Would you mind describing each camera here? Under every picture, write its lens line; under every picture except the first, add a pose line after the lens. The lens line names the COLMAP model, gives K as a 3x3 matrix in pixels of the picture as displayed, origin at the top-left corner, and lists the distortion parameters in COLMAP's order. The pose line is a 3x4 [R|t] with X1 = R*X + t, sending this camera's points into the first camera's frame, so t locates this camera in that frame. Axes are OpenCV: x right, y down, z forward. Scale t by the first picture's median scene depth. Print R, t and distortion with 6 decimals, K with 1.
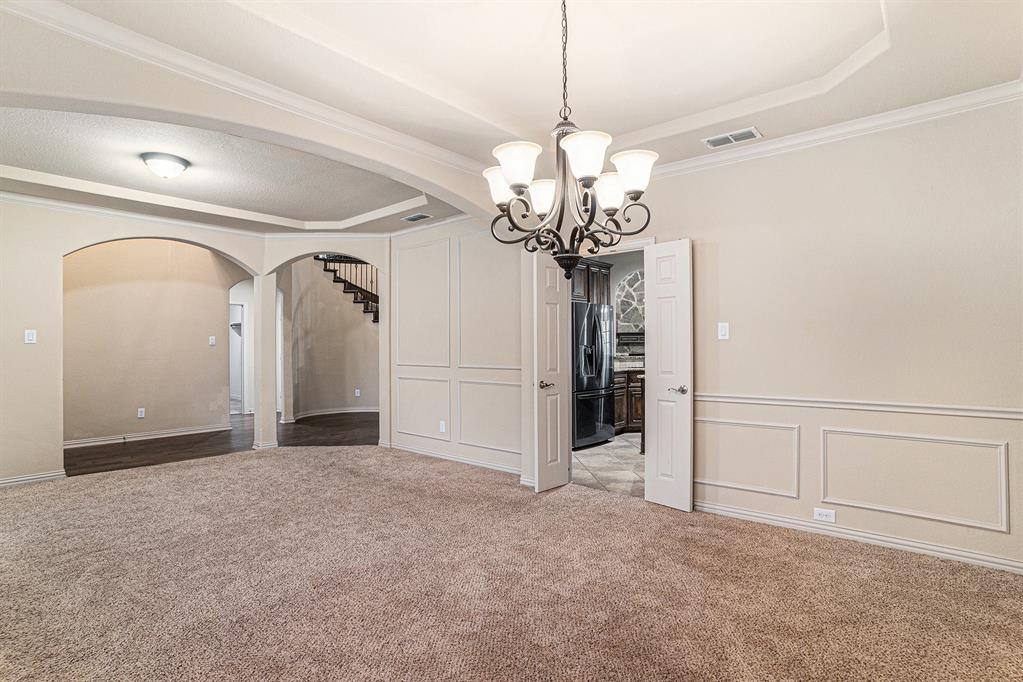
lens RADIAL K [[515.3, 0, 511.5], [0, 515.3, 341.0], [0, 0, 1]] dist [-0.075882, 0.052342]
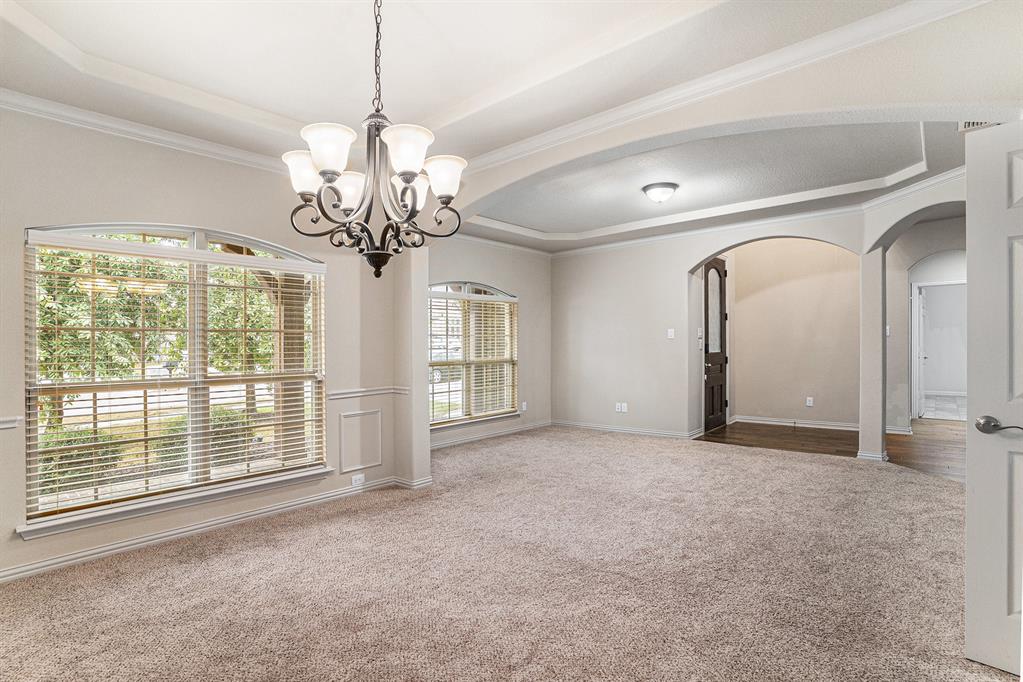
lens RADIAL K [[515.3, 0, 511.5], [0, 515.3, 341.0], [0, 0, 1]] dist [-0.075882, 0.052342]
pose [[-0.014546, -0.001604, -0.999893, 0.533565], [0.025810, 0.999665, -0.001979, 0.002821], [0.999561, -0.025836, -0.014499, 0.632616]]
